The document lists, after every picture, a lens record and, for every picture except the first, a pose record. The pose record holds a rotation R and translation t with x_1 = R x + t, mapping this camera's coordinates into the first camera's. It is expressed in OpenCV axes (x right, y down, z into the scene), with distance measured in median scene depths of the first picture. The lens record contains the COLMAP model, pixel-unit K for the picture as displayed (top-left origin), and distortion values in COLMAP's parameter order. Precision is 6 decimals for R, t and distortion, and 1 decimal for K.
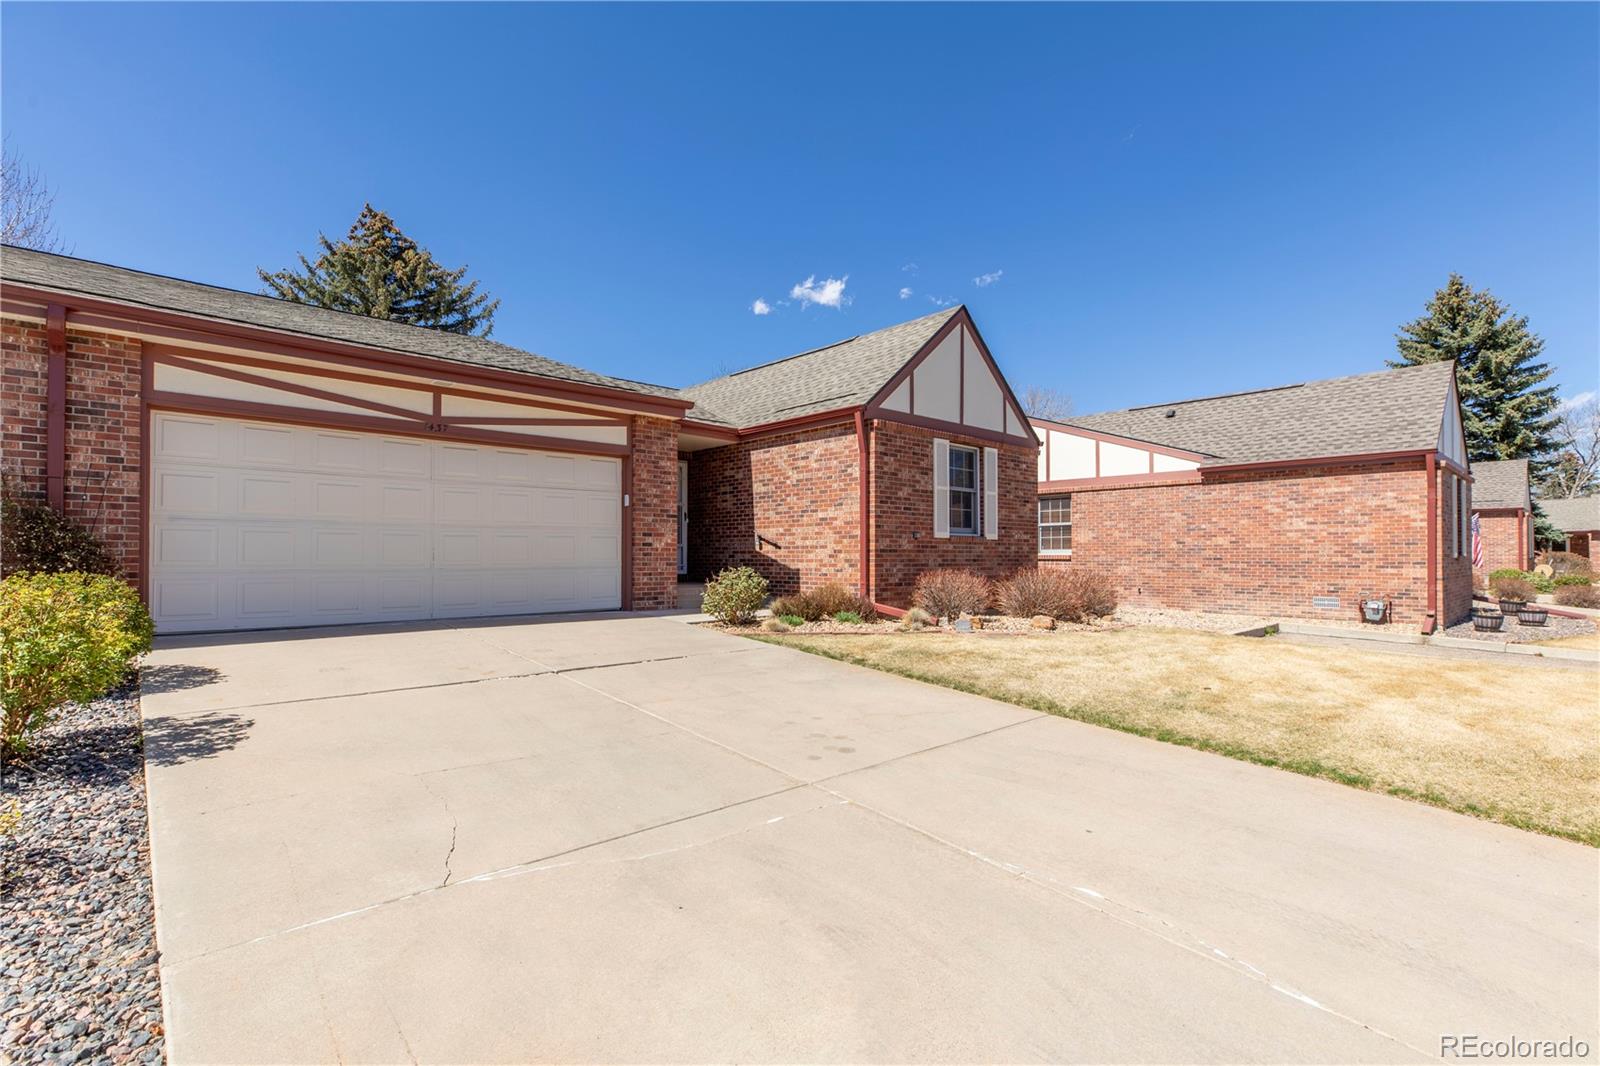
lens RADIAL K [[714.0, 0, 811.7], [0, 714.0, 545.9], [0, 0, 1]] dist [0.006851, -0.000971]
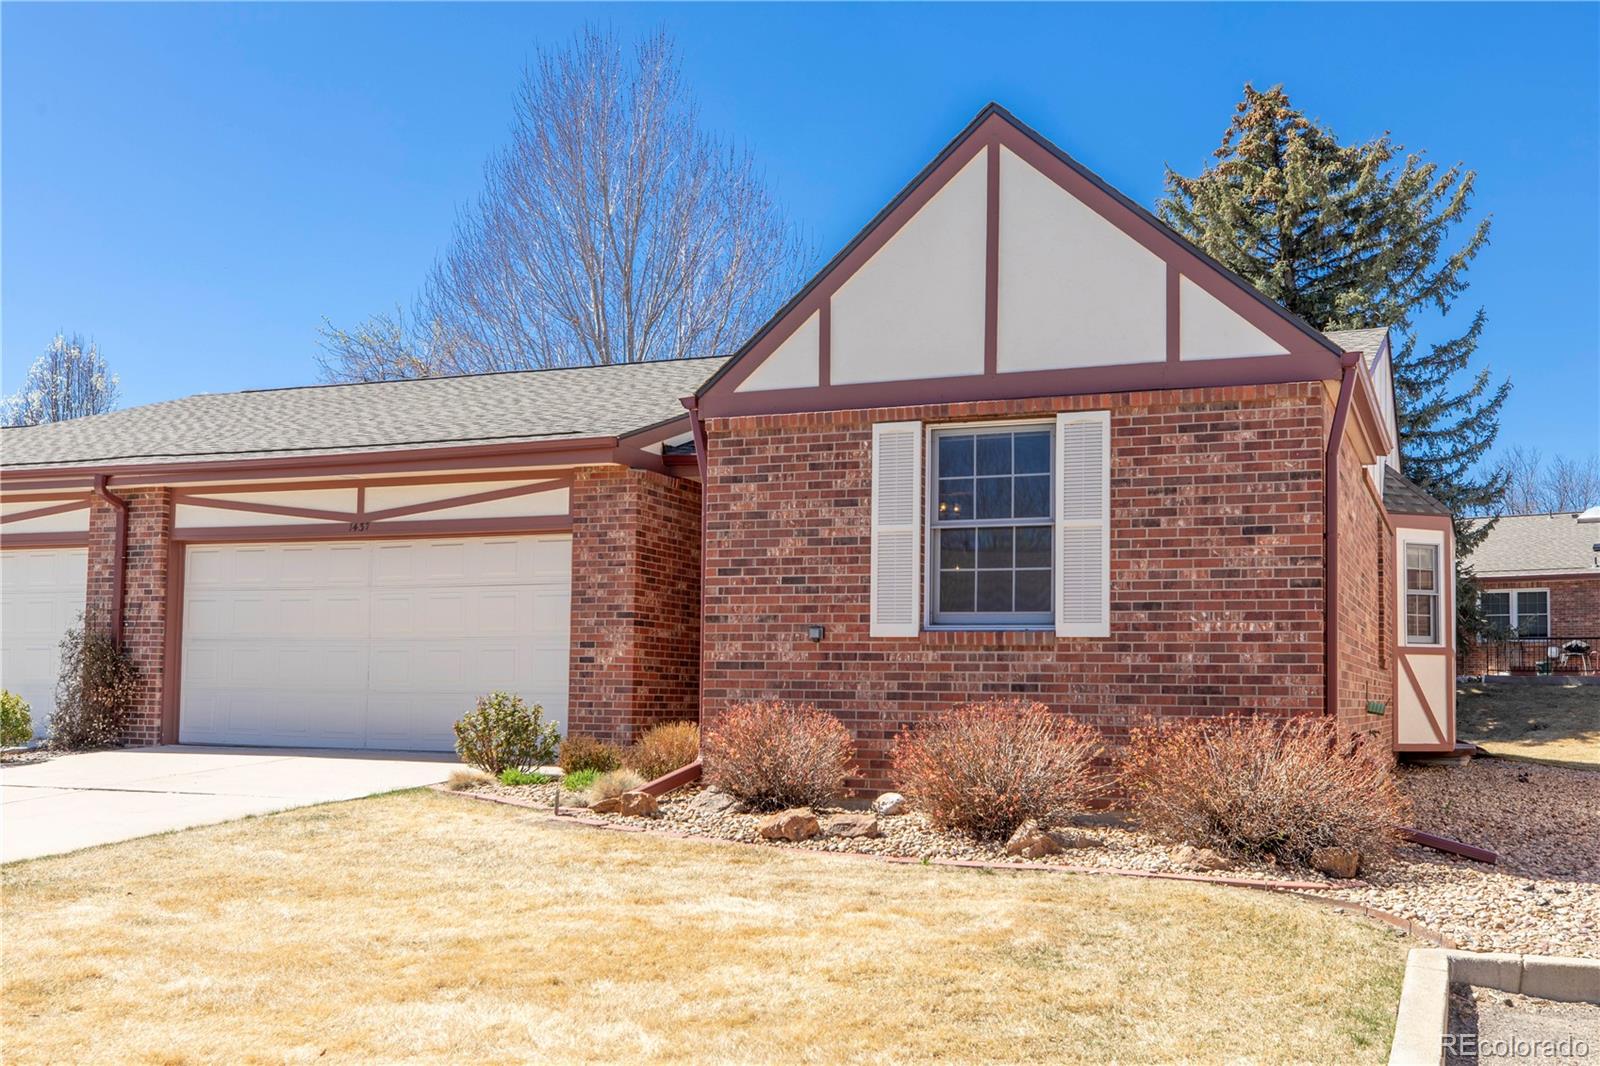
lens RADIAL K [[1562.2, 0, 852.6], [0, 1562.2, 601.2], [0, 0, 1]] dist [0.004224, 0.000000]
pose [[0.430261, -0.048900, -0.901379, 1.162782], [-0.000812, 0.998510, -0.054557, 0.022201], [0.902704, 0.024206, 0.429580, 0.589353]]
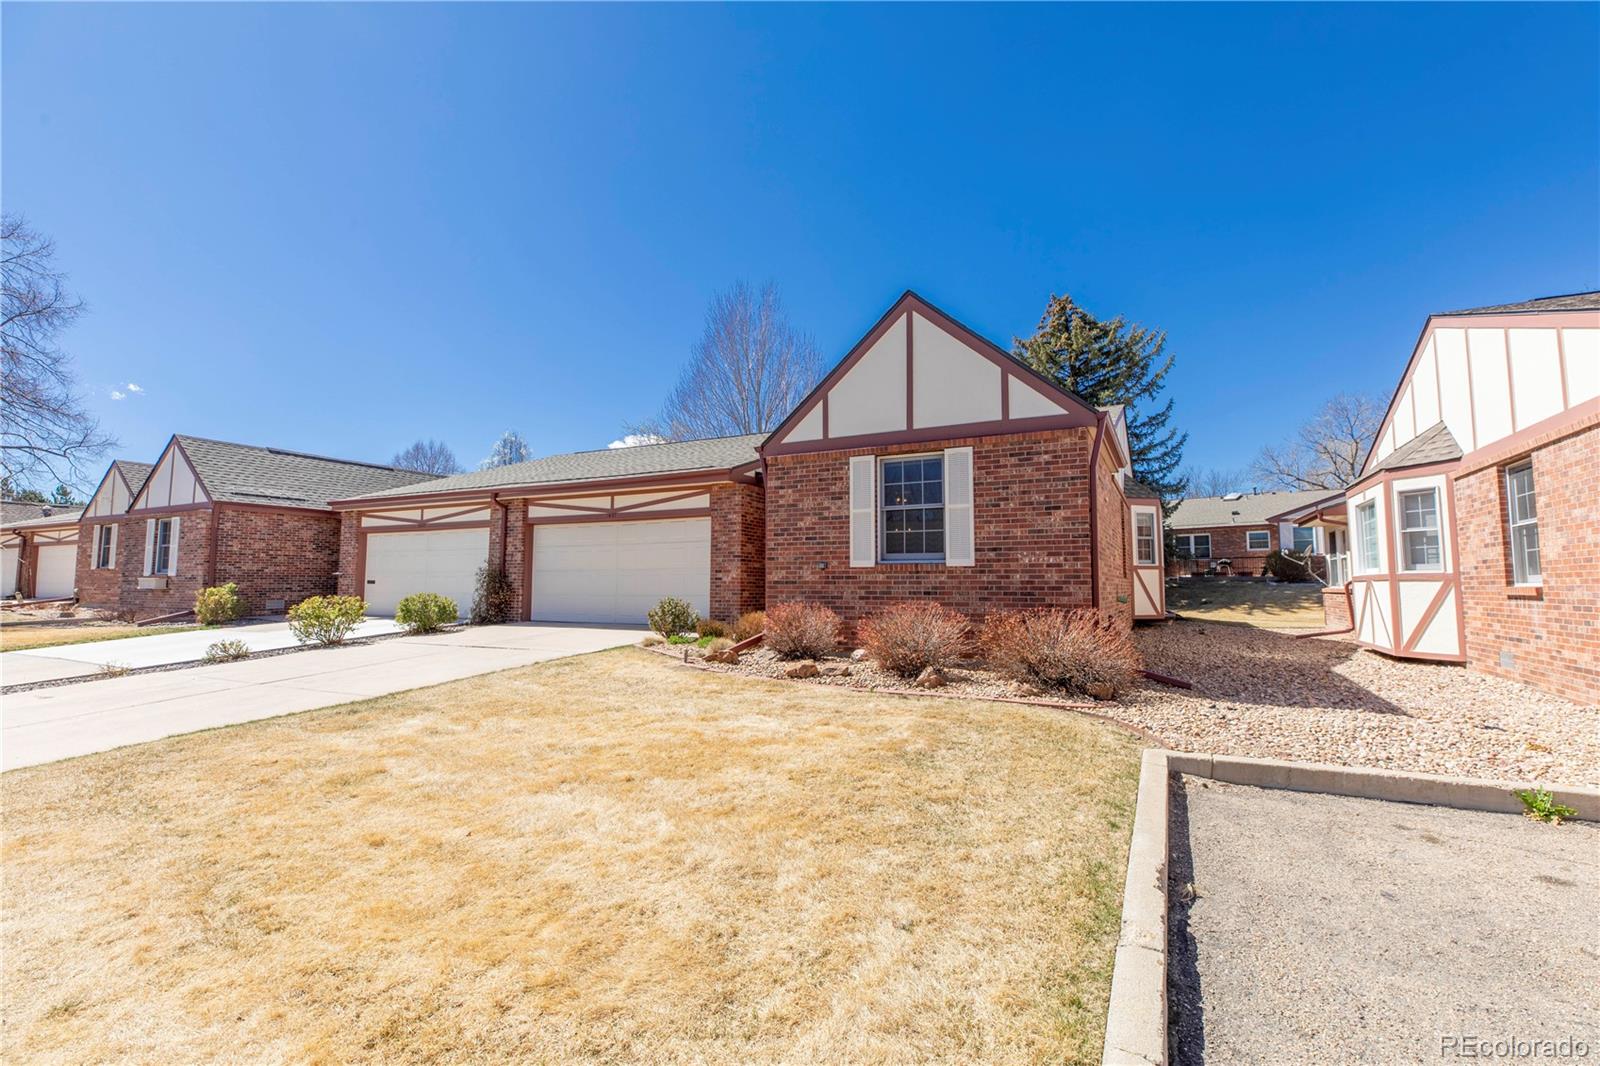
lens RADIAL K [[714.0, 0, 816.8], [0, 714.0, 528.3], [0, 0, 1]] dist [0.006851, -0.000971]
pose [[0.354429, -0.076657, -0.931935, 1.068496], [0.010972, 0.996906, -0.077829, 0.009565], [0.935018, 0.017359, 0.354174, 0.686070]]
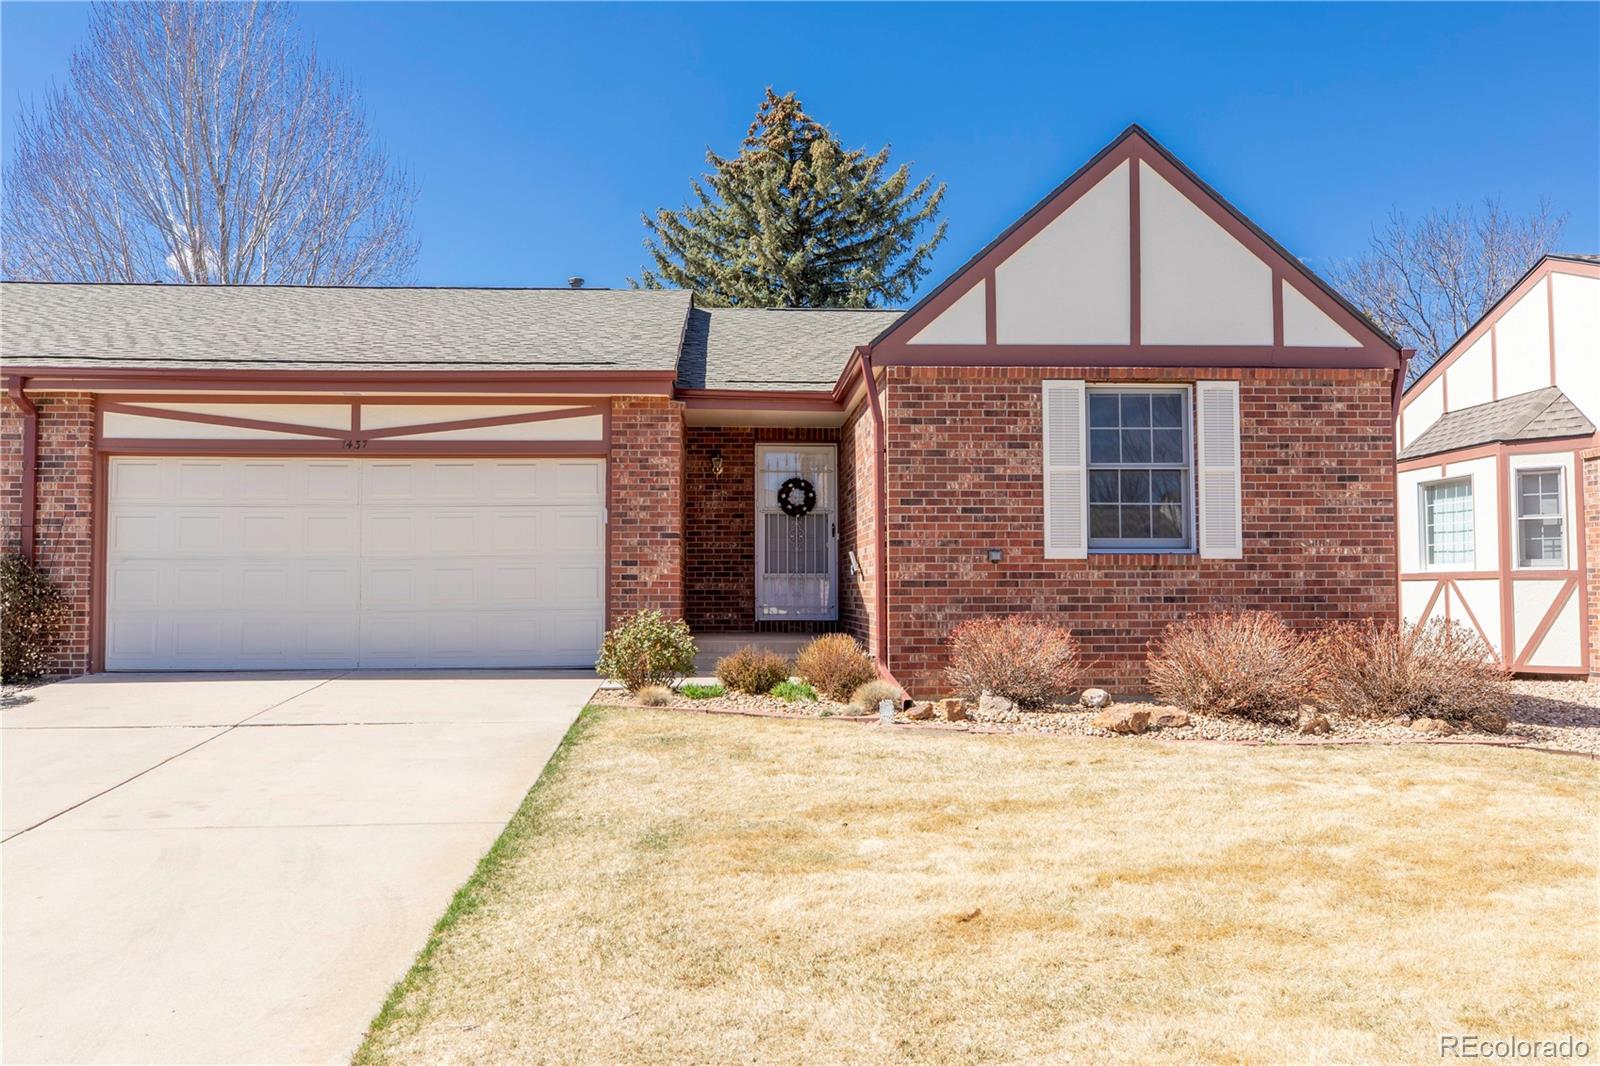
lens RADIAL K [[1334.2, 0, 832.3], [0, 1334.2, 528.3], [0, 0, 1]] dist [-0.000974, 0.014679]
pose [[0.781130, -0.032859, -0.623503, 0.739578], [0.012950, 0.999252, -0.036437, 0.000299], [0.624234, 0.020387, 0.780971, 0.090567]]
